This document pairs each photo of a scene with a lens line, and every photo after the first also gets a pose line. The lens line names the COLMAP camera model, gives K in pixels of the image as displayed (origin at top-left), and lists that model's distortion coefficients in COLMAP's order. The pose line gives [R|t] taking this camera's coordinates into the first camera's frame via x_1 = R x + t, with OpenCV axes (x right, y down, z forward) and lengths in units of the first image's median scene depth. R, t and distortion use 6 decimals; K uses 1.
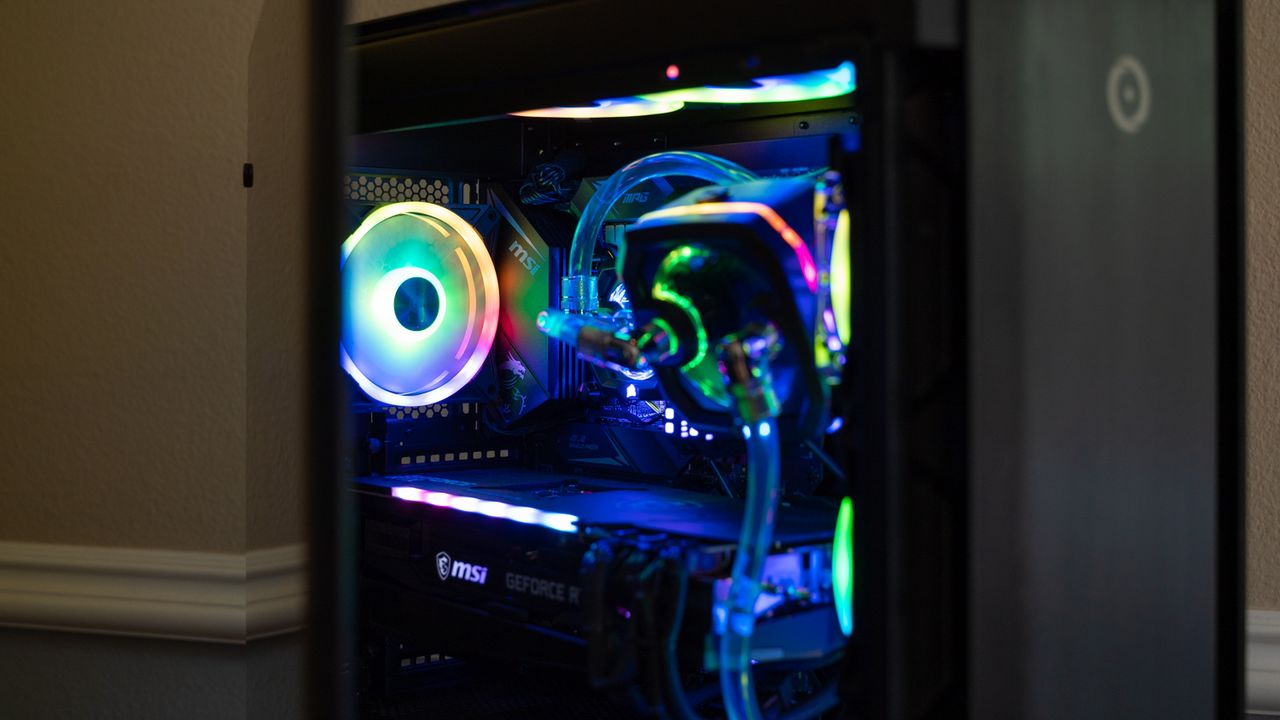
lens RADIAL K [[1644.8, 0, 643.9], [0, 1644.8, 353.0], [0, 0, 1]] dist [-0.103004, 0.000000]
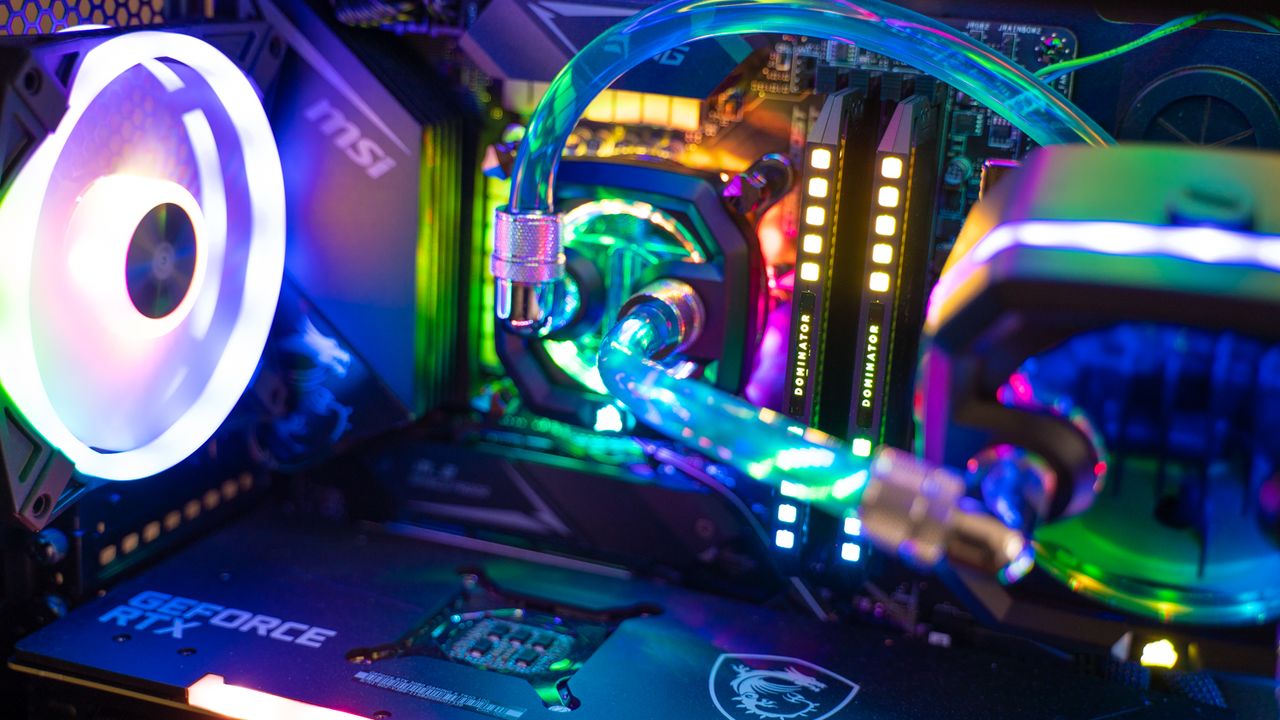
lens RADIAL K [[1807.6, 0, 615.4], [0, 1807.6, 382.6], [0, 0, 1]] dist [0.107274, 0.000000]
pose [[0.889366, -0.084499, 0.449319, -0.261434], [-0.038869, 0.965240, 0.258458, -0.135735], [-0.455540, -0.247328, 0.855168, 0.500738]]
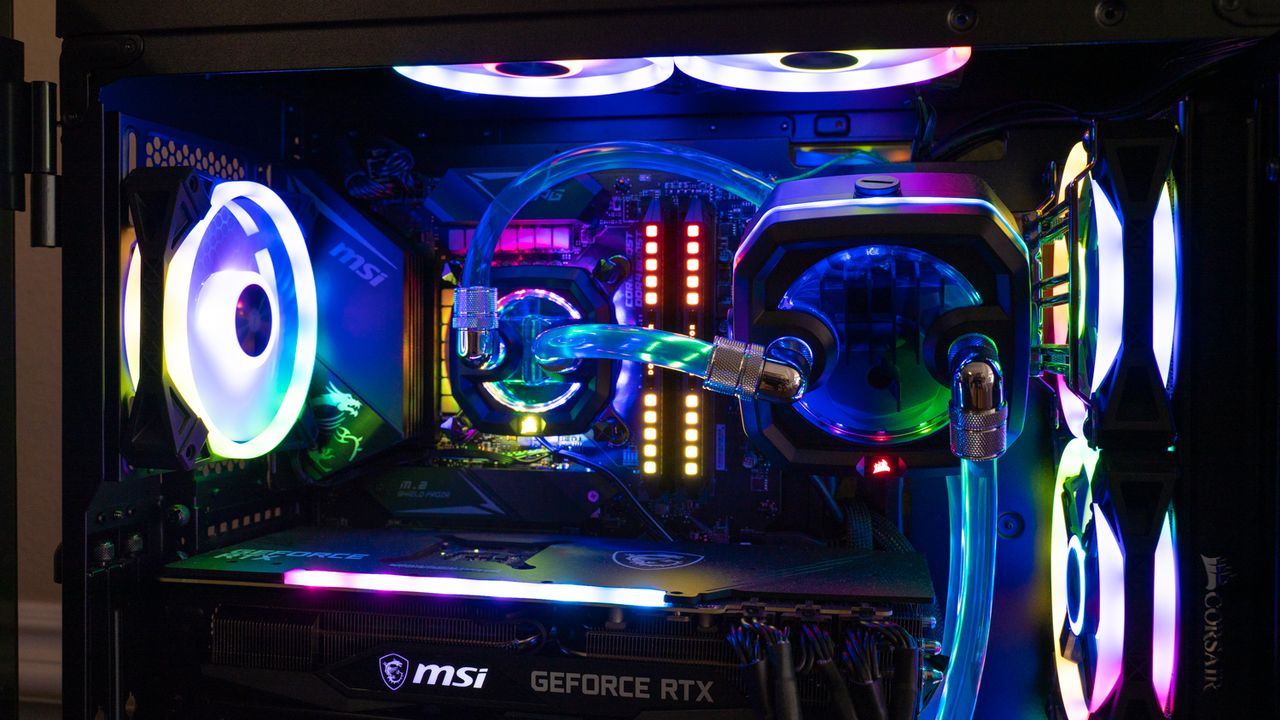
lens RADIAL K [[1287.3, 0, 628.7], [0, 1287.3, 368.9], [0, 0, 1]] dist [-0.045165, 0.000000]
pose [[0.803264, -0.016260, 0.595401, -0.352823], [0.020575, 0.999788, -0.000455, -0.004236], [-0.595268, 0.012616, 0.803429, 0.436284]]
